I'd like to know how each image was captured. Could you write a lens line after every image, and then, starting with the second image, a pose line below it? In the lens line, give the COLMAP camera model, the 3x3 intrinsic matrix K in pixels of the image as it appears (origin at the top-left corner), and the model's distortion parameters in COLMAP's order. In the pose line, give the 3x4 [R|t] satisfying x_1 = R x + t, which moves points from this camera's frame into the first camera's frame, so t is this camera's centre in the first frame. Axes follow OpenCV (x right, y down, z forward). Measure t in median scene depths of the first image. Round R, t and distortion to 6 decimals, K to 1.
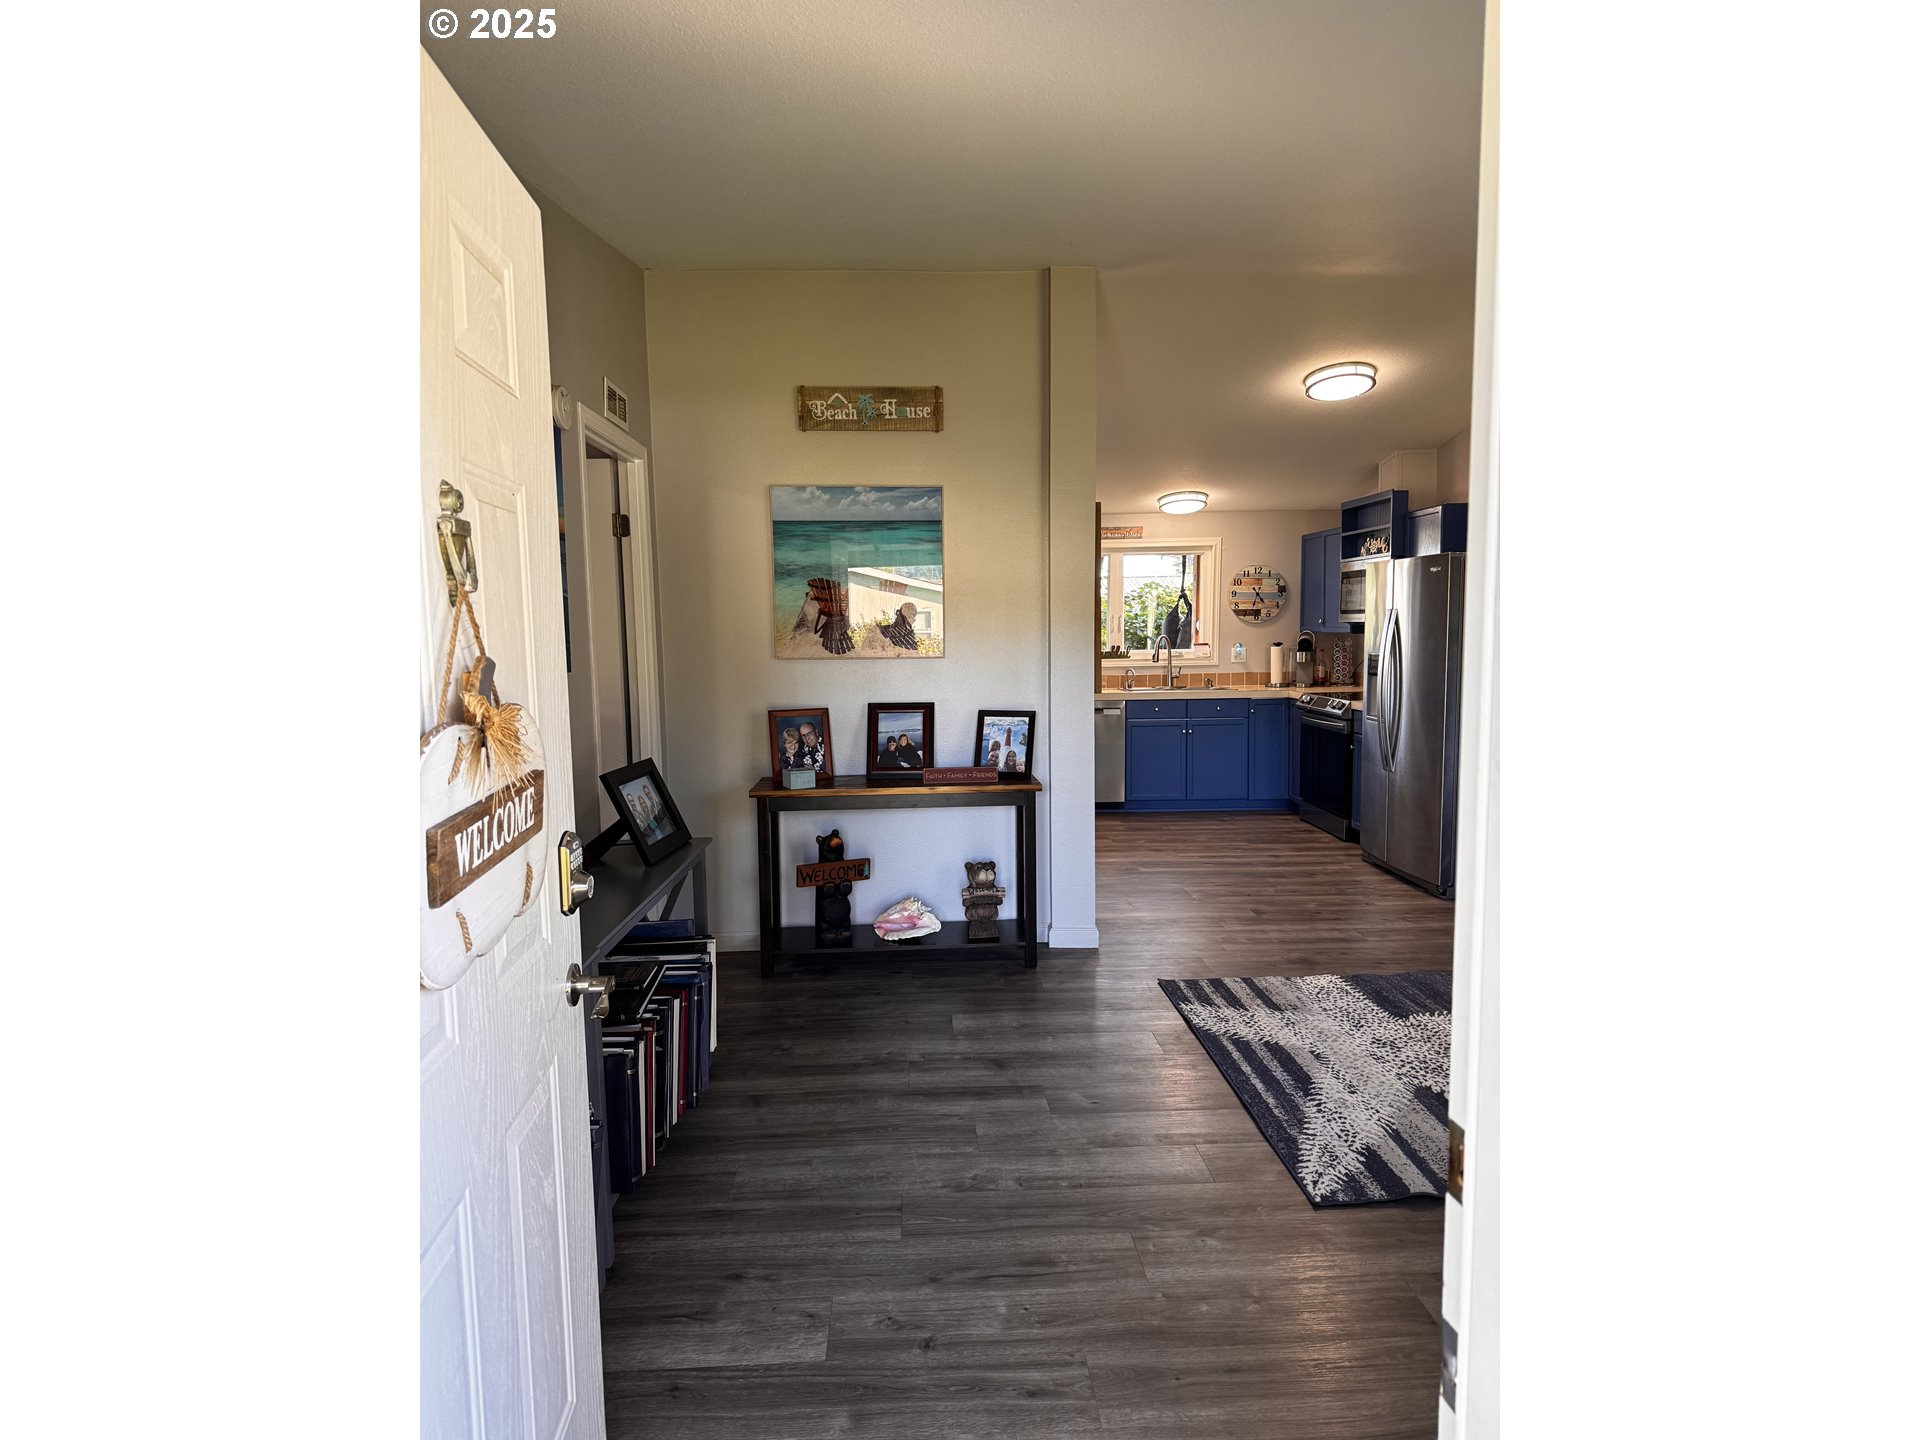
lens RADIAL K [[1008.7, 0, 965.3], [0, 1008.7, 727.1], [0, 0, 1]] dist [0.119066, -0.000157]
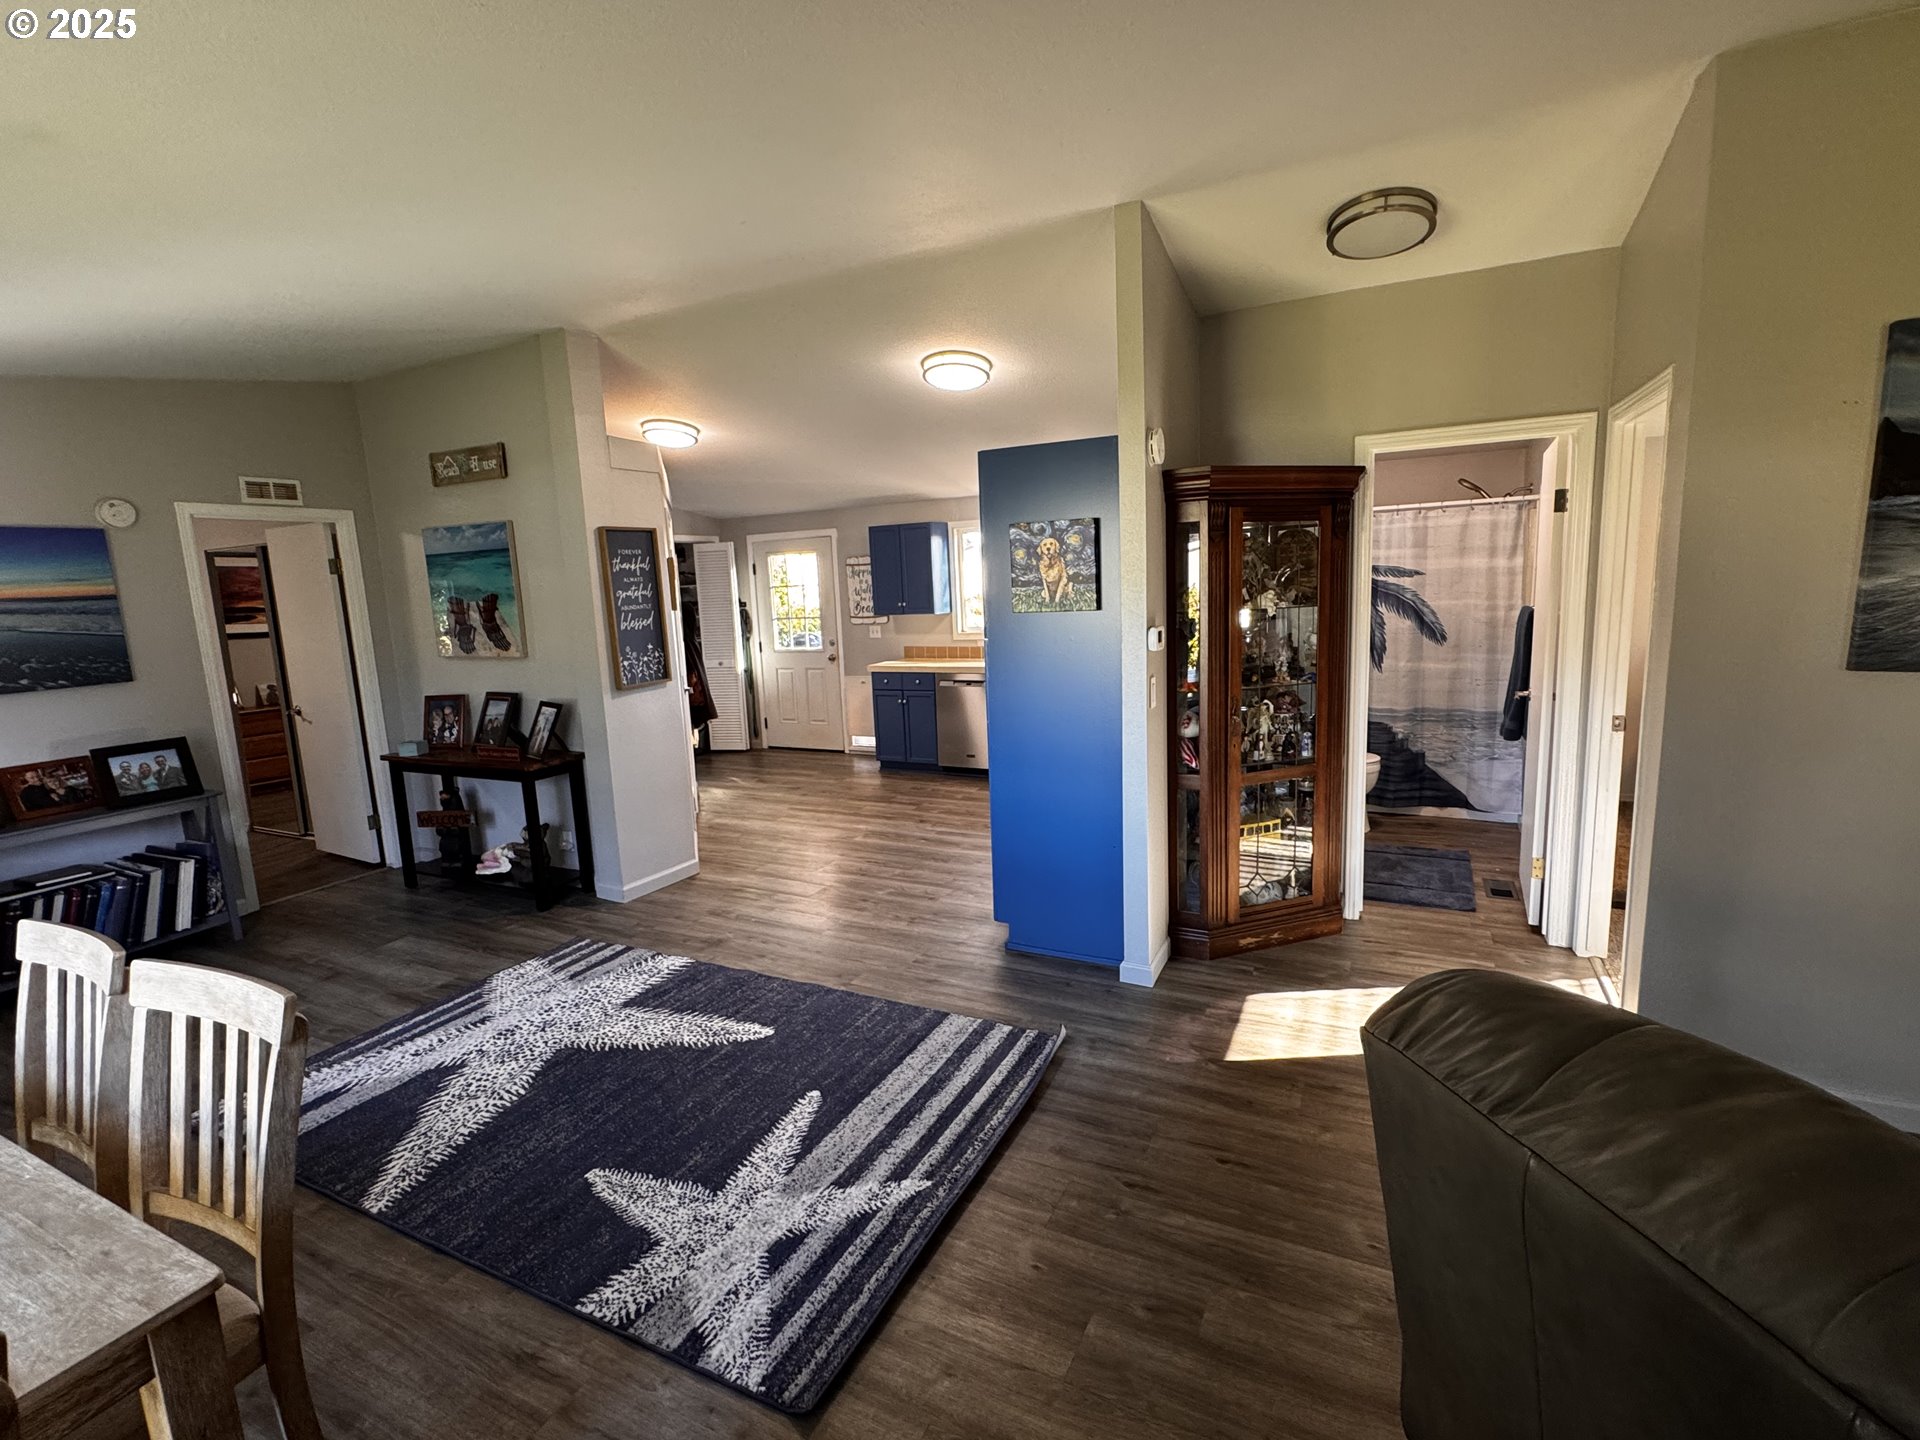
lens RADIAL K [[875.5, 0, 960.0], [0, 875.5, 720.0], [0, 0, 1]] dist [-0.002407, 0.000015]
pose [[0.872741, 0.054686, -0.485111, 0.558766], [-0.018455, 0.996691, 0.079155, -0.050063], [0.487834, -0.060129, 0.870863, 0.179915]]
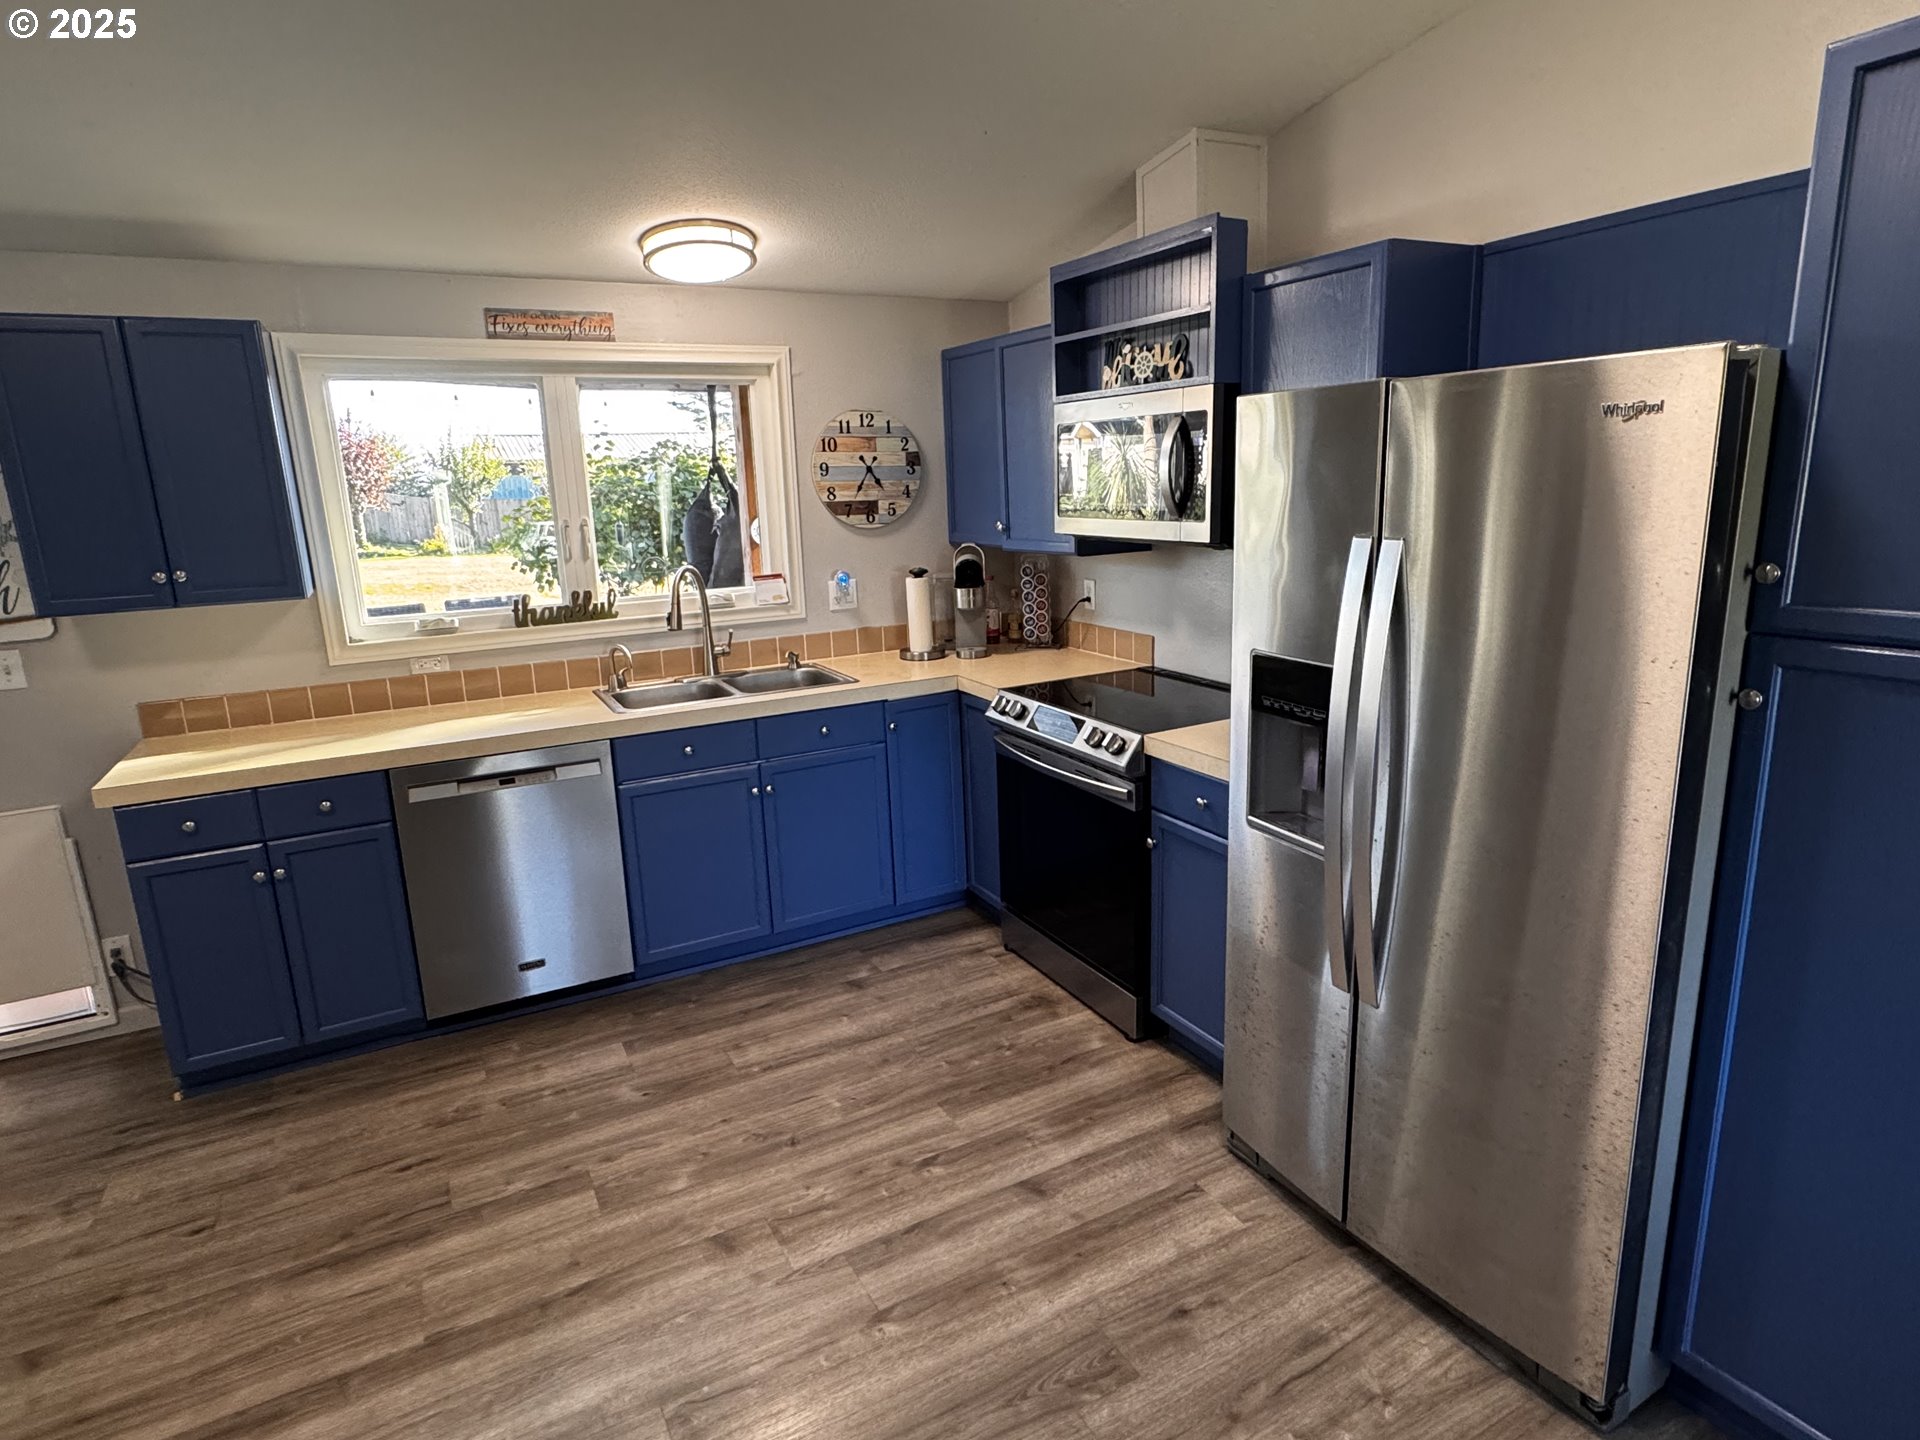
lens RADIAL K [[1043.1, 0, 960.0], [0, 1043.1, 720.0], [0, 0, 1]] dist [-0.004106, -0.000271]
pose [[0.904053, -0.116067, 0.411360, 0.112535], [0.065369, 0.988647, 0.135290, -0.081648], [-0.422393, -0.095419, 0.901376, 0.553858]]
